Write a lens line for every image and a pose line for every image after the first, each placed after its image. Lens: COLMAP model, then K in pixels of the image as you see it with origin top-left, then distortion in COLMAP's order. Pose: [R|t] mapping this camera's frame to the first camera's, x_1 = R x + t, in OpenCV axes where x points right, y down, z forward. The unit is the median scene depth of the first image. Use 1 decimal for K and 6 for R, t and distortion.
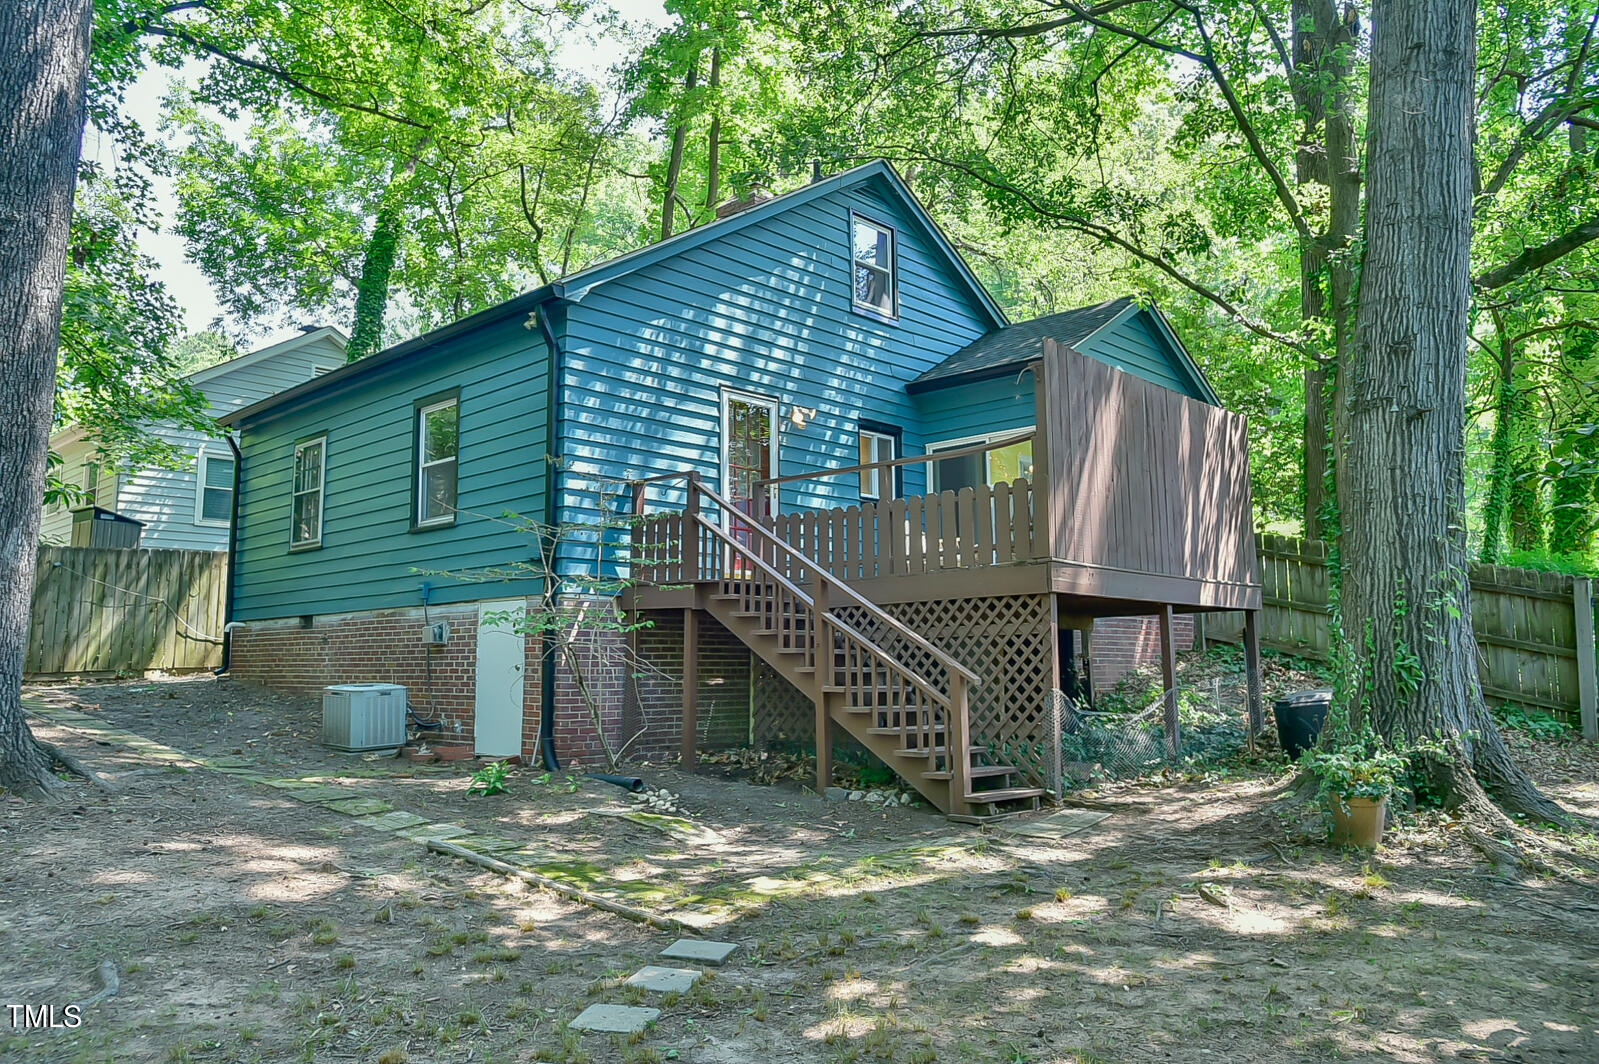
lens RADIAL K [[1194.9, 0, 800.6], [0, 1194.9, 529.7], [0, 0, 1]] dist [-0.011779, -0.000921]
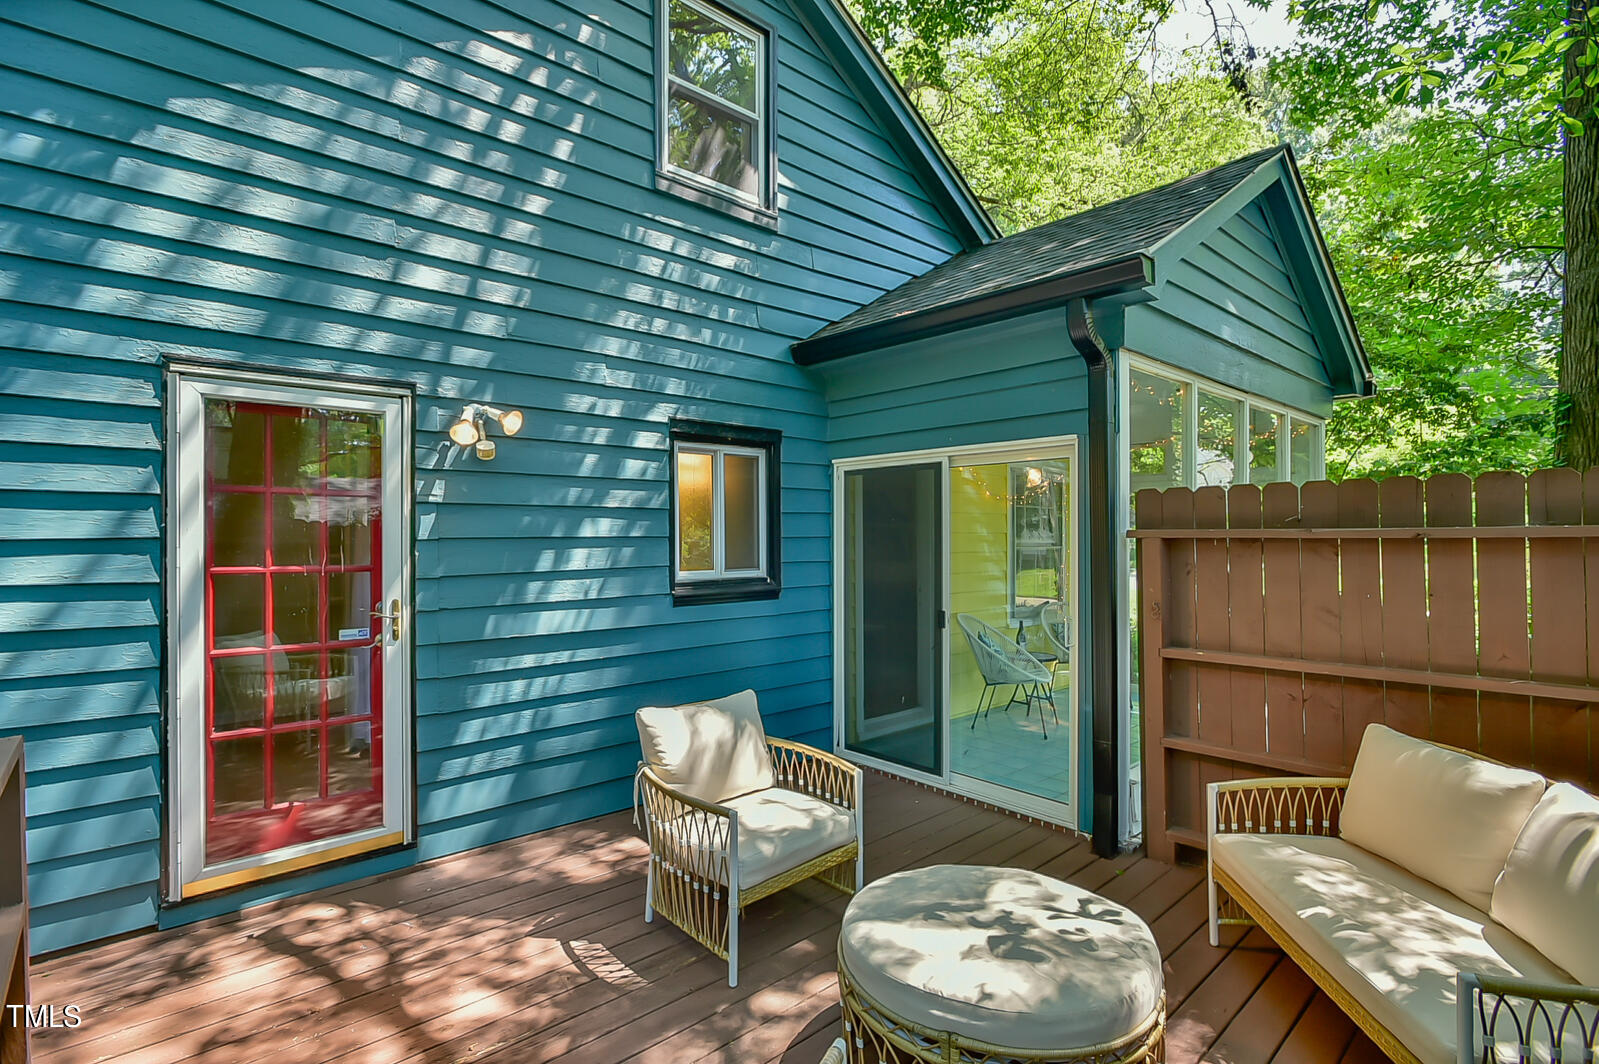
lens RADIAL K [[762.5, 0, 802.8], [0, 762.5, 537.3], [0, 0, 1]] dist [-0.010163, 0.000399]
pose [[0.996905, 0.004708, -0.078474, 0.127951], [0.005371, 0.991795, 0.127723, -0.088011], [0.078431, -0.127749, 0.988701, 0.715666]]
